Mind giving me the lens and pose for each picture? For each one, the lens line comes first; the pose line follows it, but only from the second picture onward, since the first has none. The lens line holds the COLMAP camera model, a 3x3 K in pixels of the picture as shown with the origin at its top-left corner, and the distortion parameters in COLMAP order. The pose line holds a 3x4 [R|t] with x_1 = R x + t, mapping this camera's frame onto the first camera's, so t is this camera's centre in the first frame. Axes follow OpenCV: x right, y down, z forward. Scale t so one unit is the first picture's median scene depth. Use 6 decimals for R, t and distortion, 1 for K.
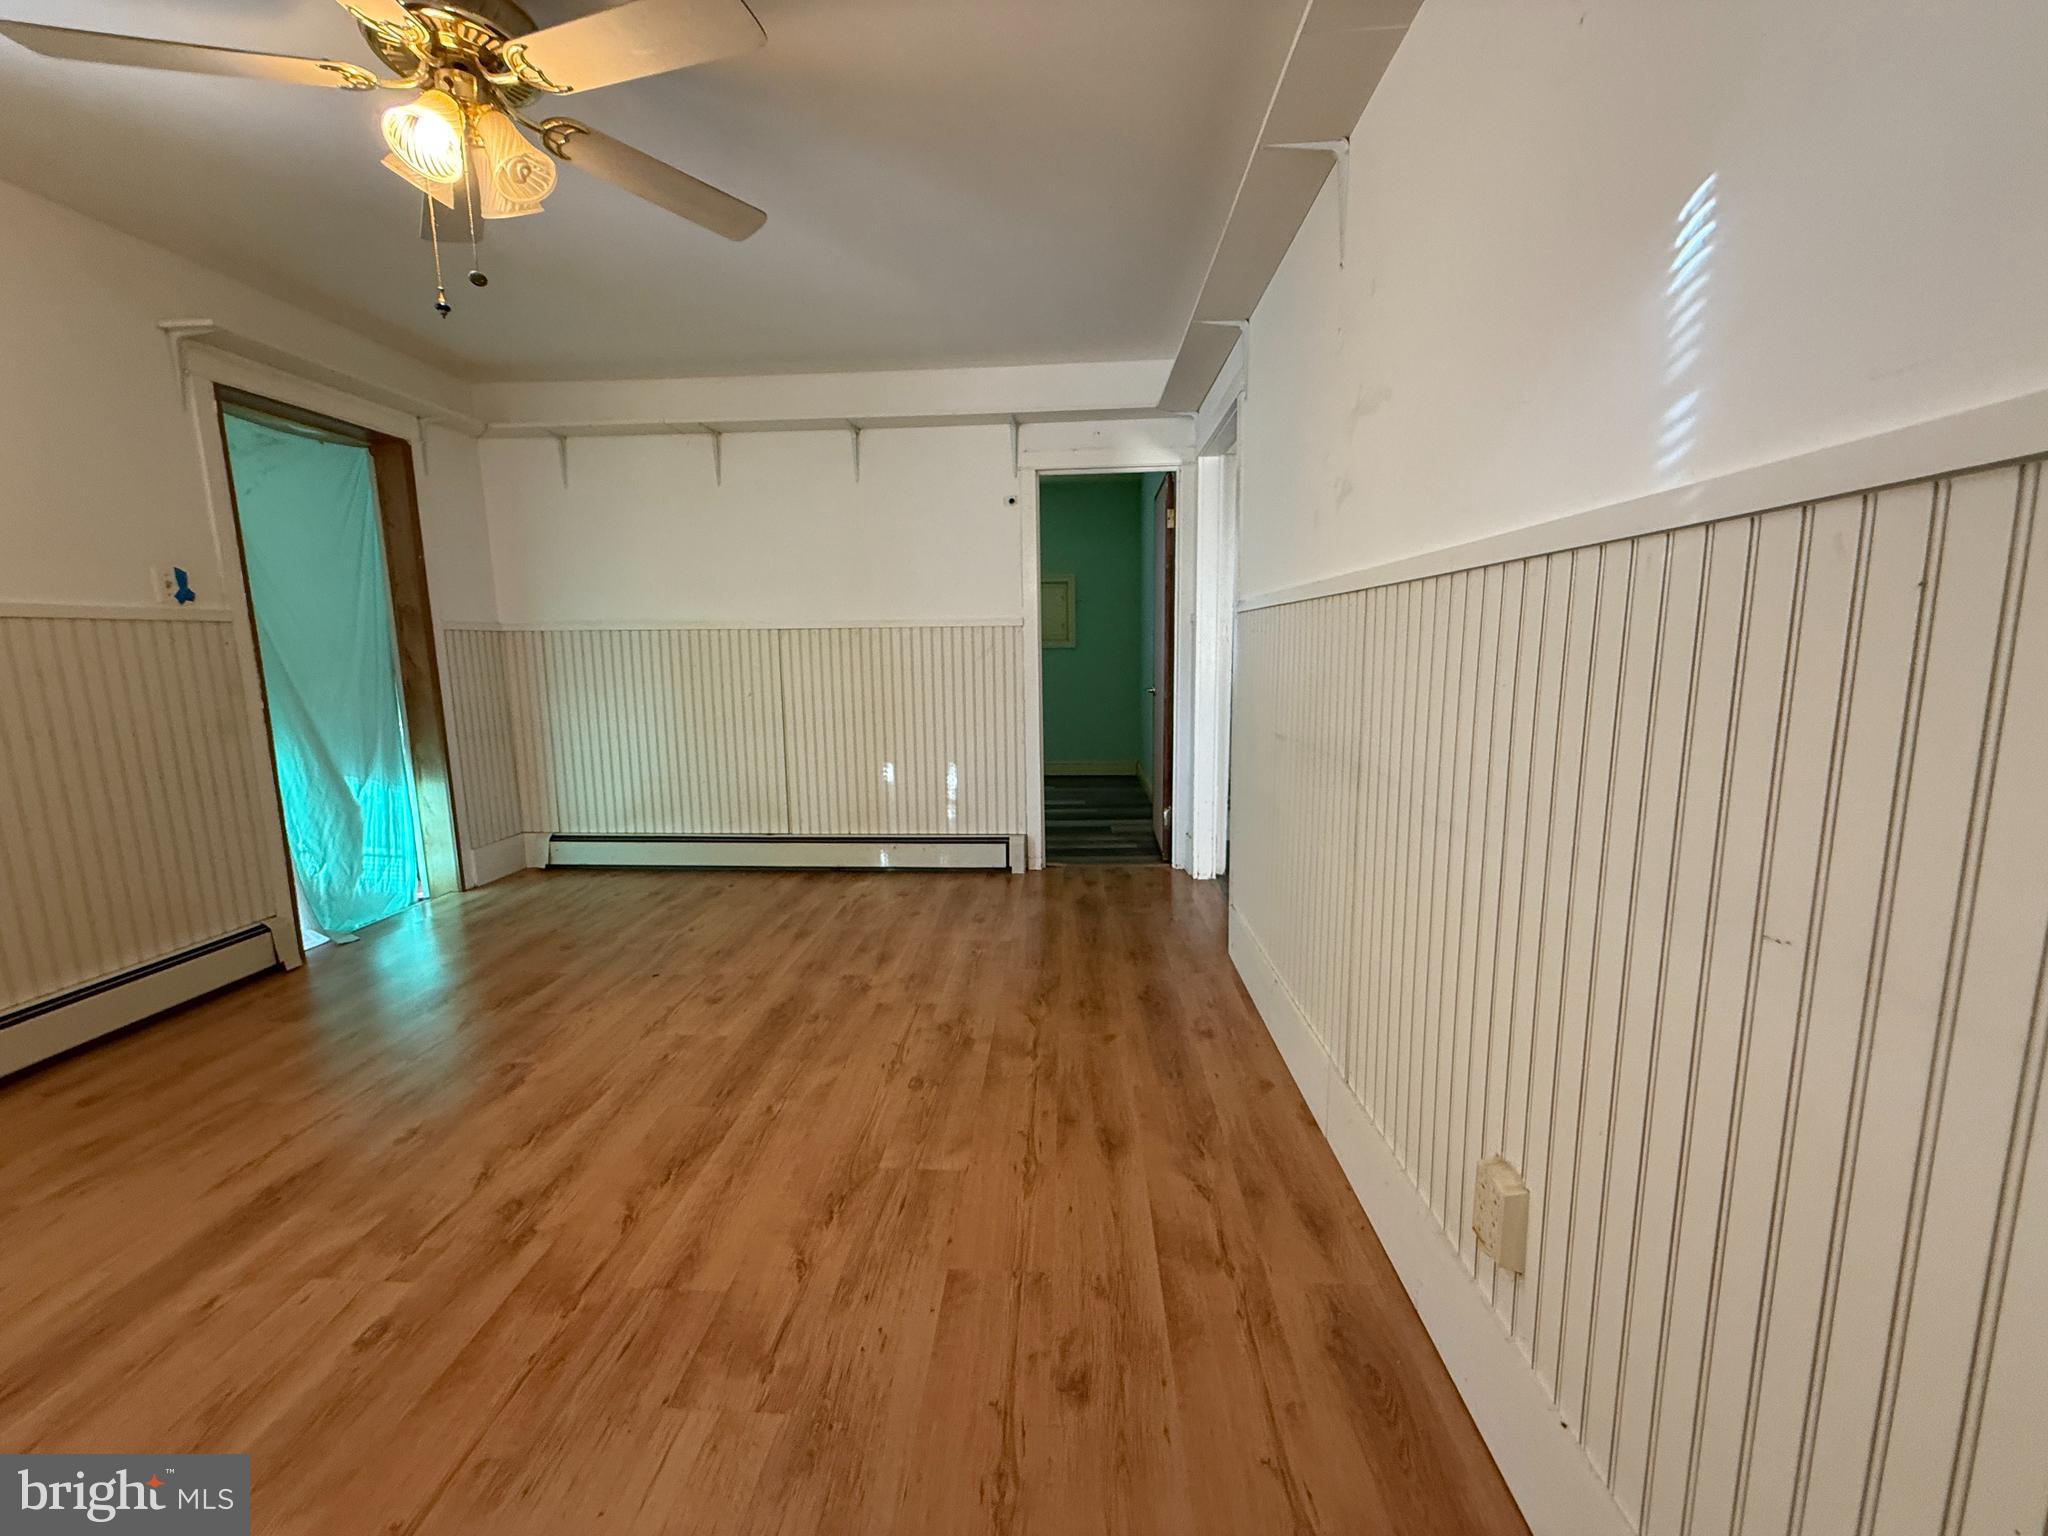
lens RADIAL K [[816.8, 0, 1017.2], [0, 816.8, 765.9], [0, 0, 1]] dist [-0.001161, 0.001168]
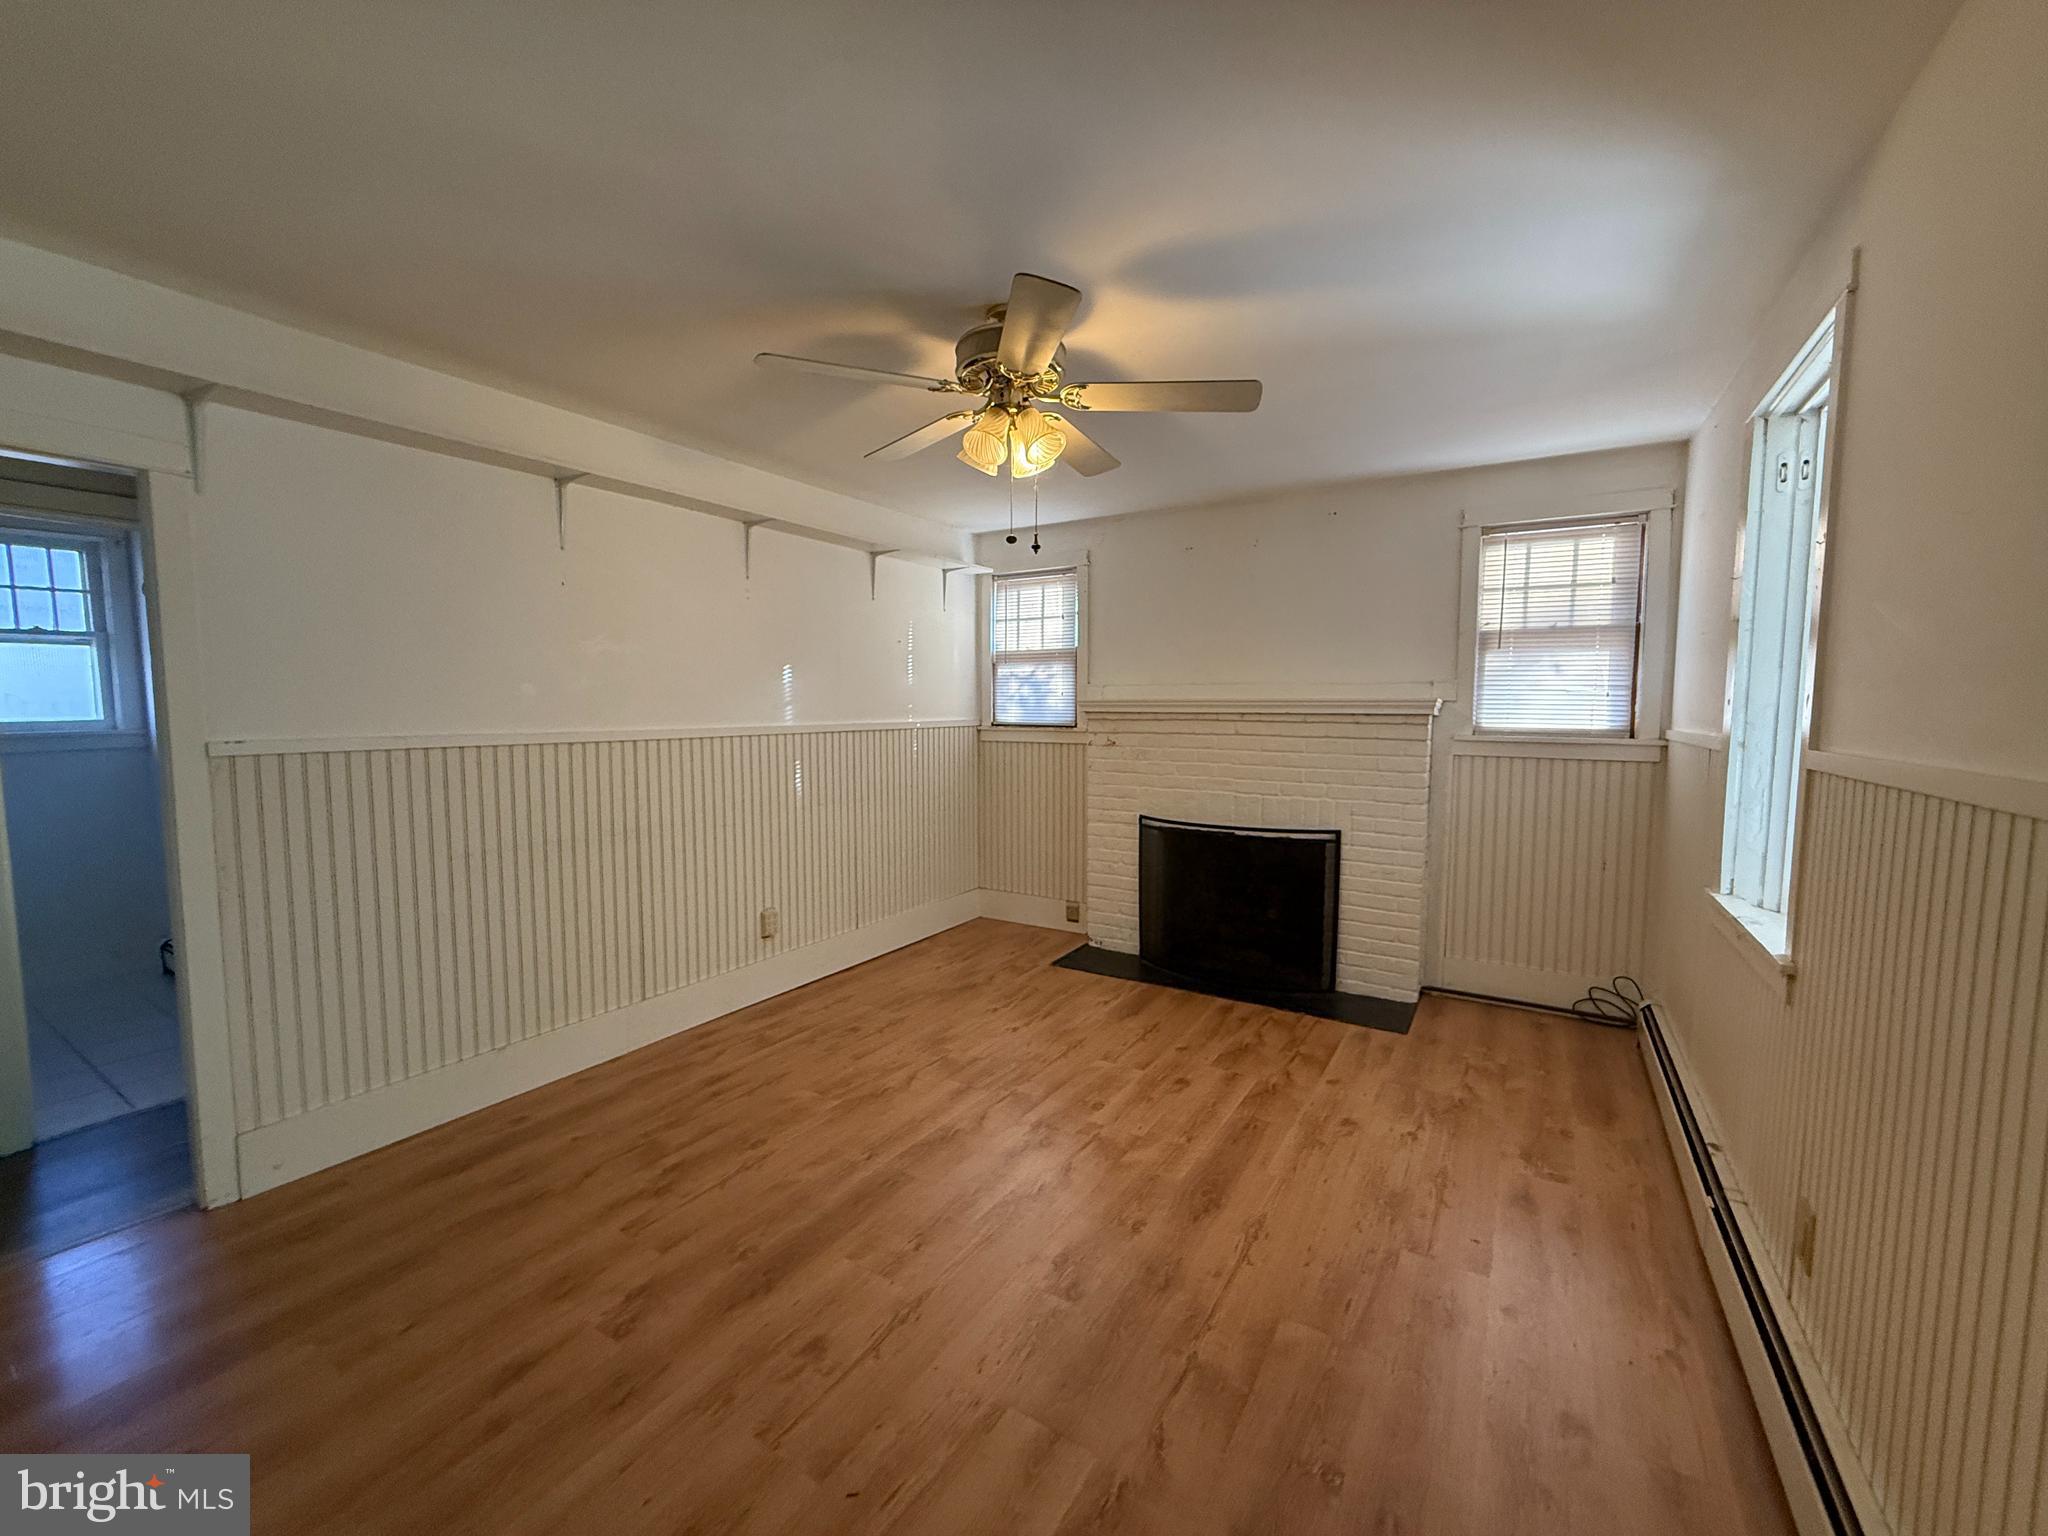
lens RADIAL K [[816.8, 0, 1025.6], [0, 816.8, 769.8], [0, 0, 1]] dist [-0.001161, 0.001168]
pose [[-0.880319, -0.026844, 0.473622, -1.206435], [0.078483, 0.976398, 0.201216, -0.422089], [-0.467845, 0.214306, -0.857435, 2.037528]]
